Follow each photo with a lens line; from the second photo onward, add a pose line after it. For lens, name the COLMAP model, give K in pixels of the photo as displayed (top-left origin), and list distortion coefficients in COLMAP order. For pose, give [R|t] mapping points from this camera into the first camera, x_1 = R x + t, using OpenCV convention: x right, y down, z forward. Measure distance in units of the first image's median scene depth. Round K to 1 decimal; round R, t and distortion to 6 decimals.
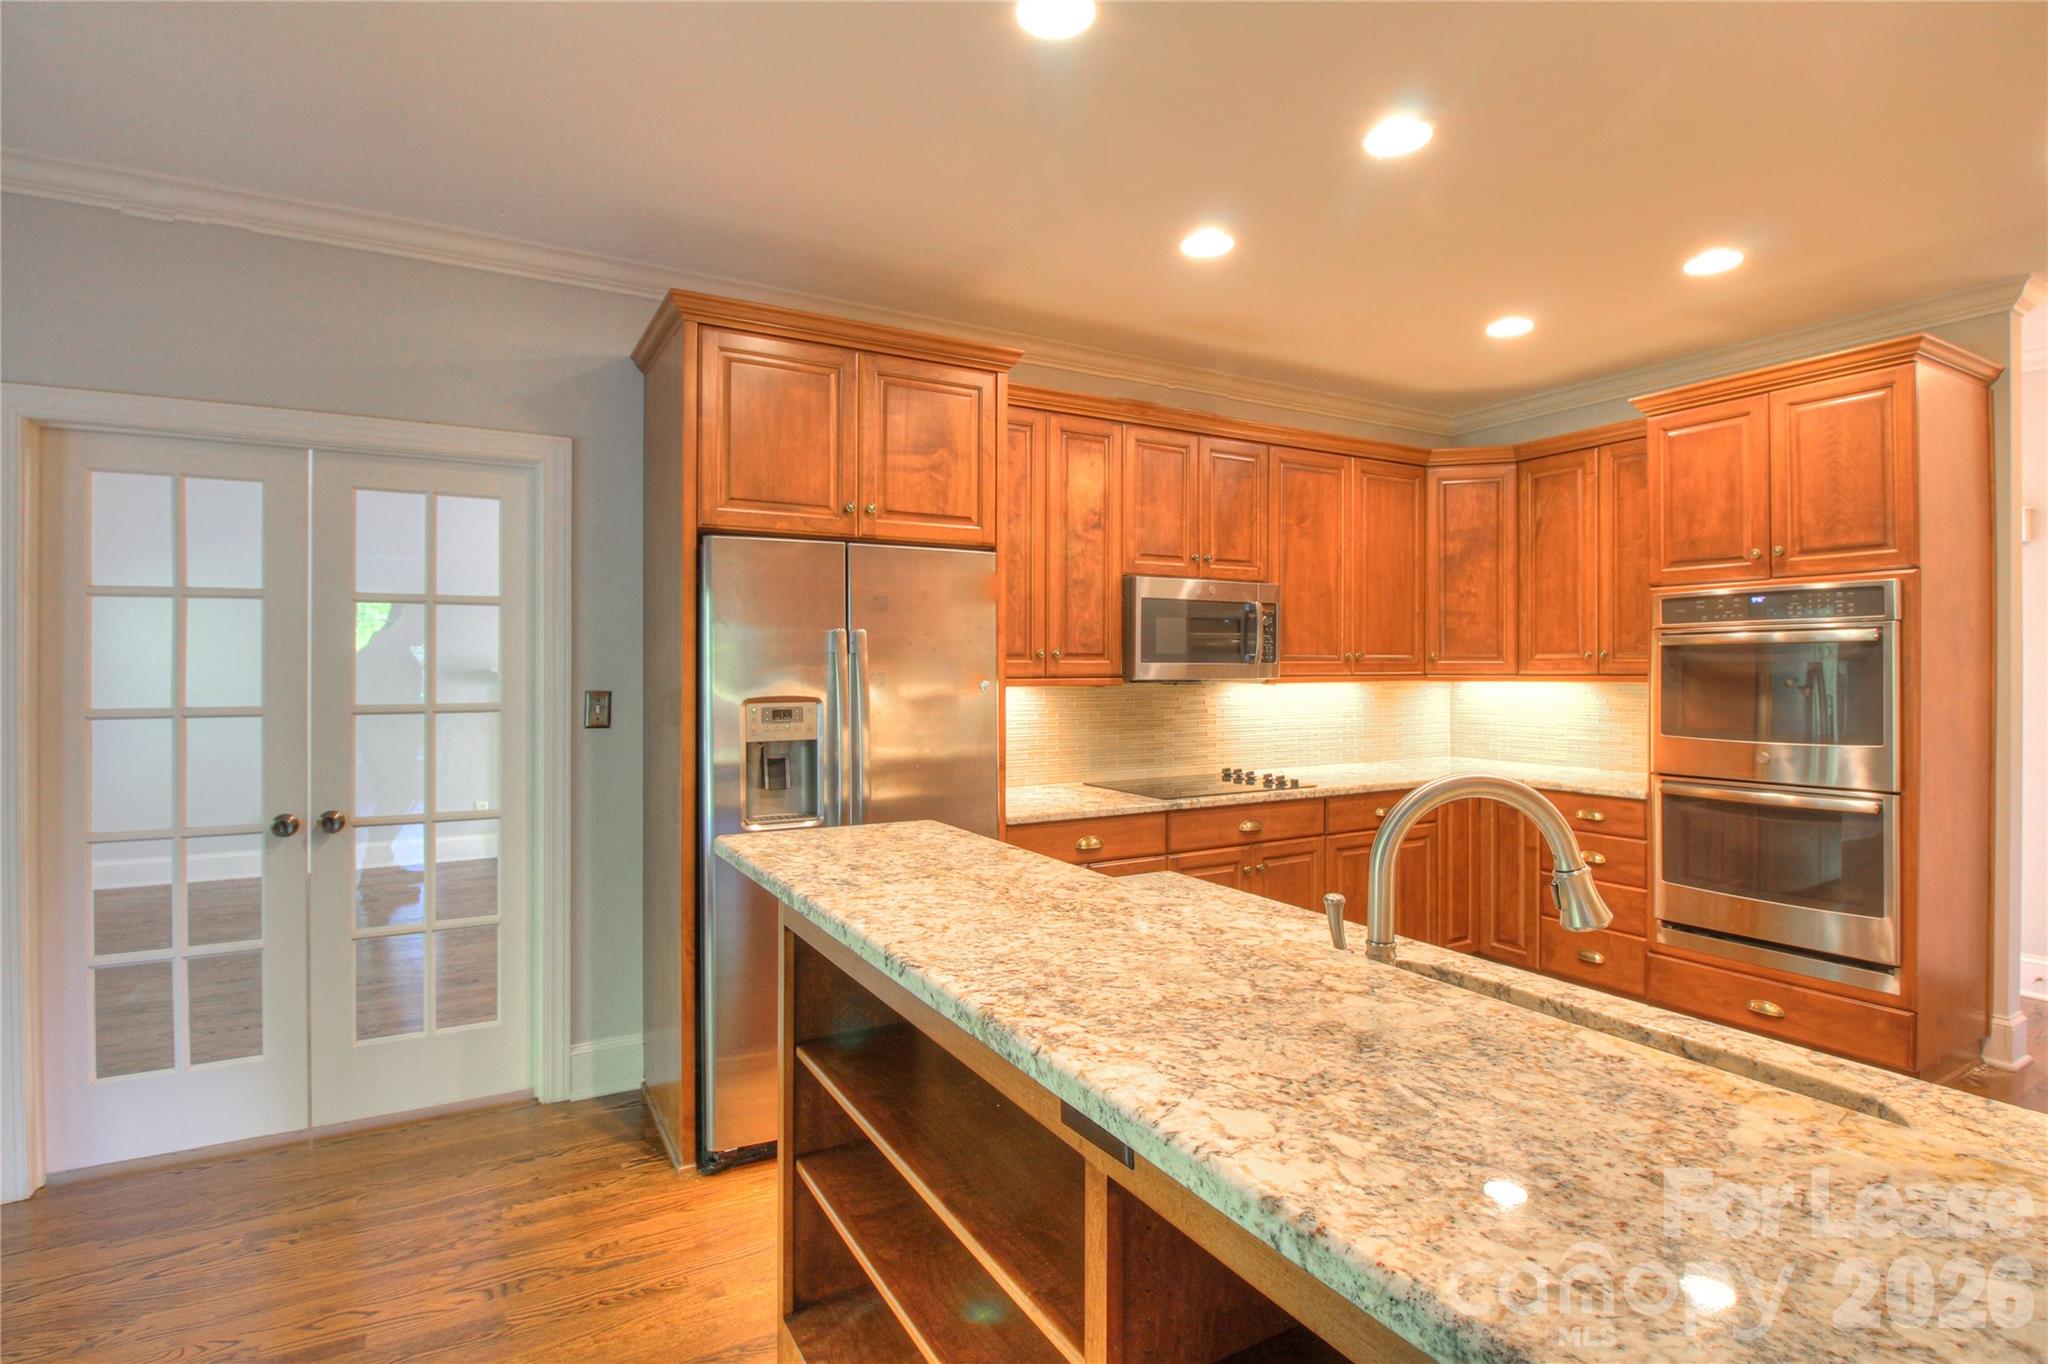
lens RADIAL K [[988.0, 0, 1012.0], [0, 988.0, 669.9], [0, 0, 1]] dist [-0.000361, -0.000622]
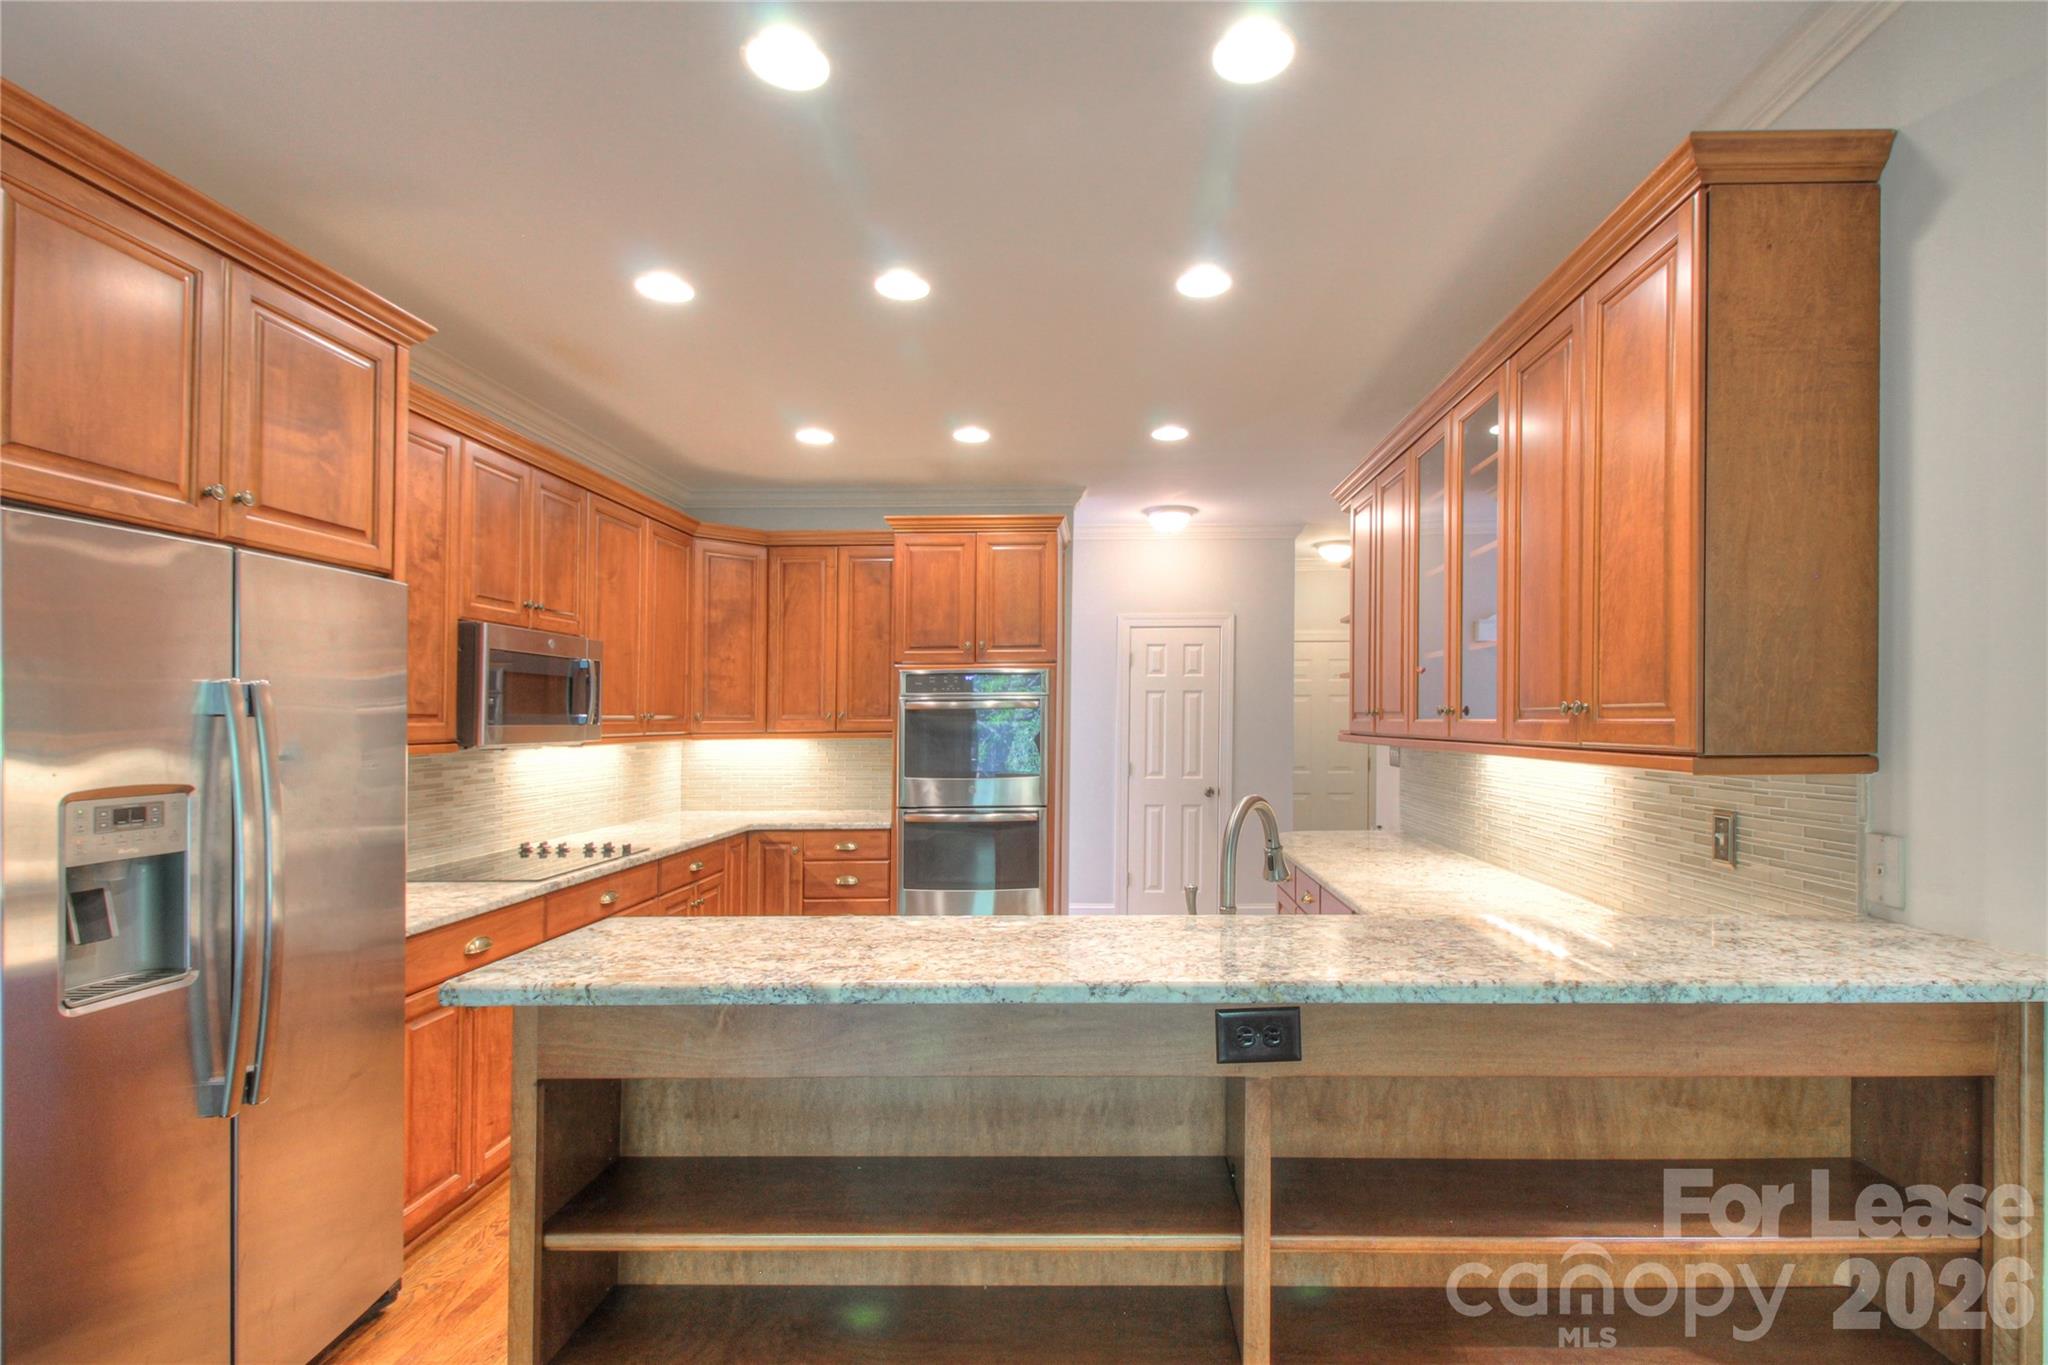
lens RADIAL K [[988.3, 0, 1088.4], [0, 988.3, 728.8], [0, 0, 1]] dist [0.017026, -0.000105]
pose [[0.499918, -0.009843, 0.866017, -0.342290], [0.007465, 0.999947, 0.007056, -0.006193], [-0.866040, 0.002938, 0.499965, 0.127954]]
